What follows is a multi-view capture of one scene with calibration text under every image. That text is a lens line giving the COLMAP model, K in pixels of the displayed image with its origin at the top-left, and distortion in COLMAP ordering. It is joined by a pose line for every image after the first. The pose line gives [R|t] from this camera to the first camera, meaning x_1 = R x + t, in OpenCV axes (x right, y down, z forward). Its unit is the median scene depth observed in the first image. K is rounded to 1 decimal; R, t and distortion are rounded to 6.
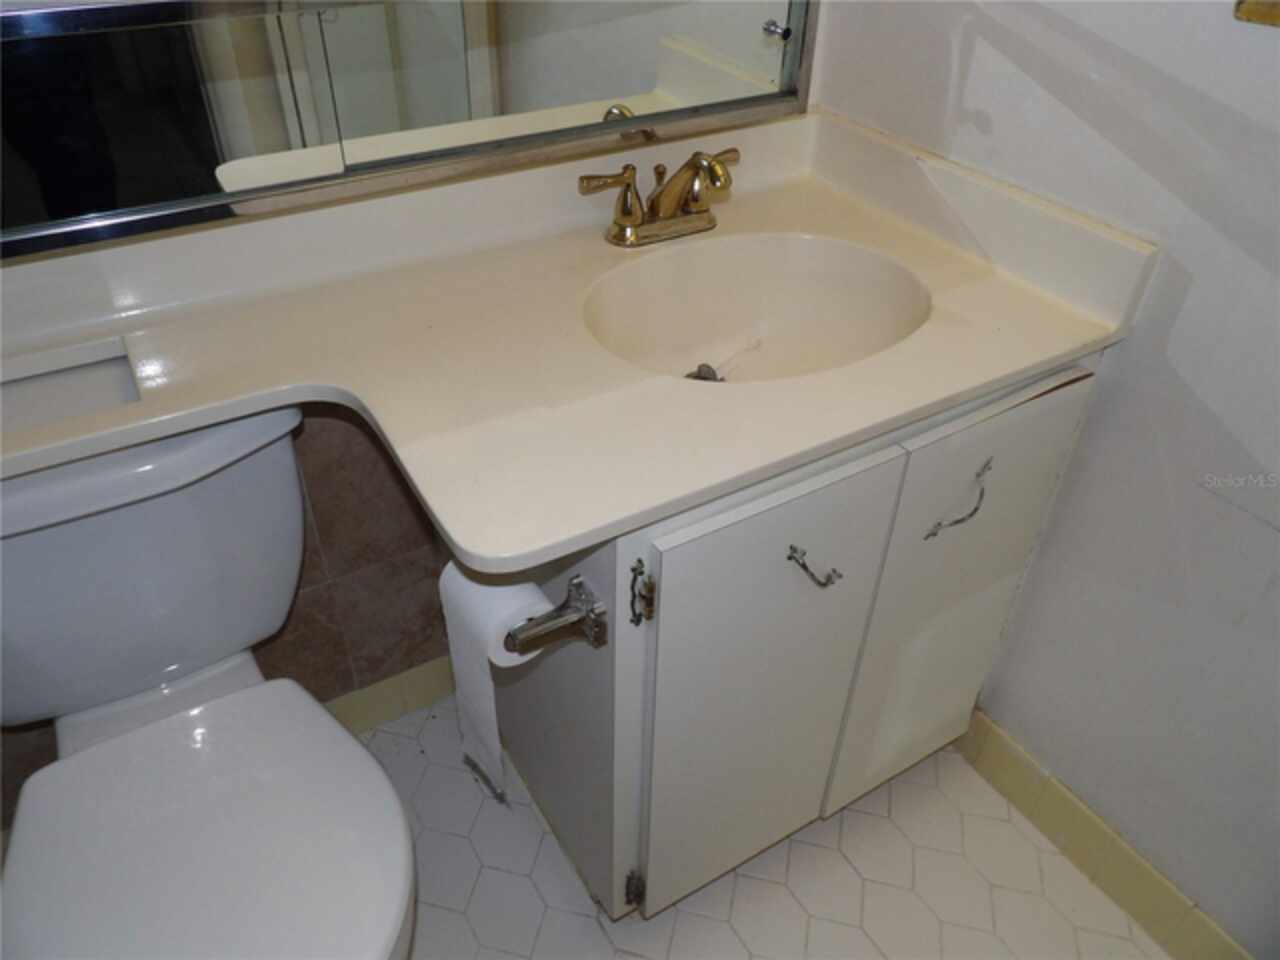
lens RADIAL K [[938.8, 0, 640.0], [0, 938.8, 480.0], [0, 0, 1]] dist [-0.052534, 0.051455]
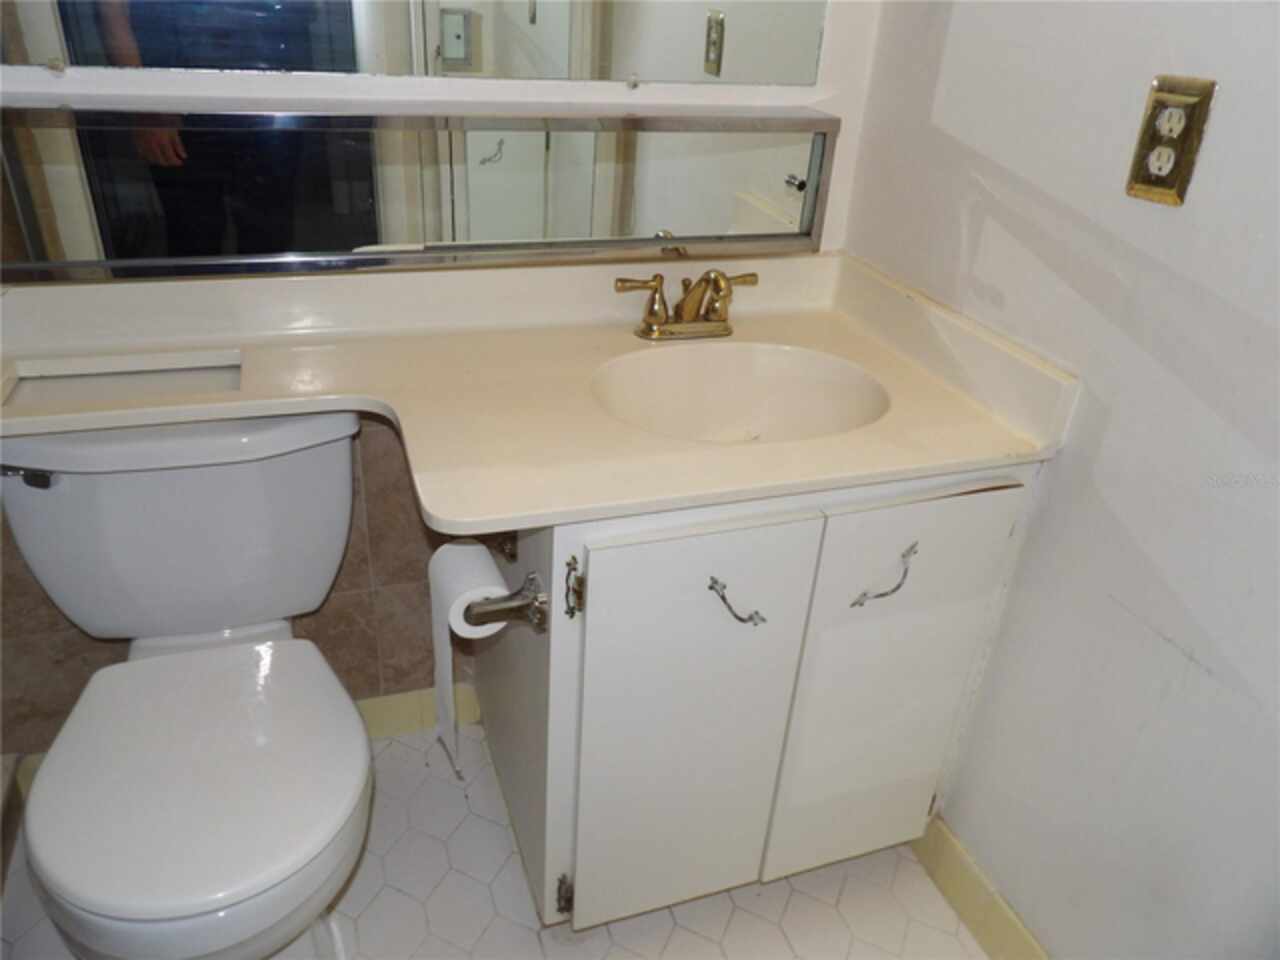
lens RADIAL K [[938.8, 0, 640.0], [0, 938.8, 480.0], [0, 0, 1]] dist [-0.052534, 0.051455]
pose [[0.978301, 0.136243, -0.156091, 0.194508], [-0.160136, 0.975258, -0.152406, 0.118363], [0.131465, 0.174094, 0.975914, -0.157576]]
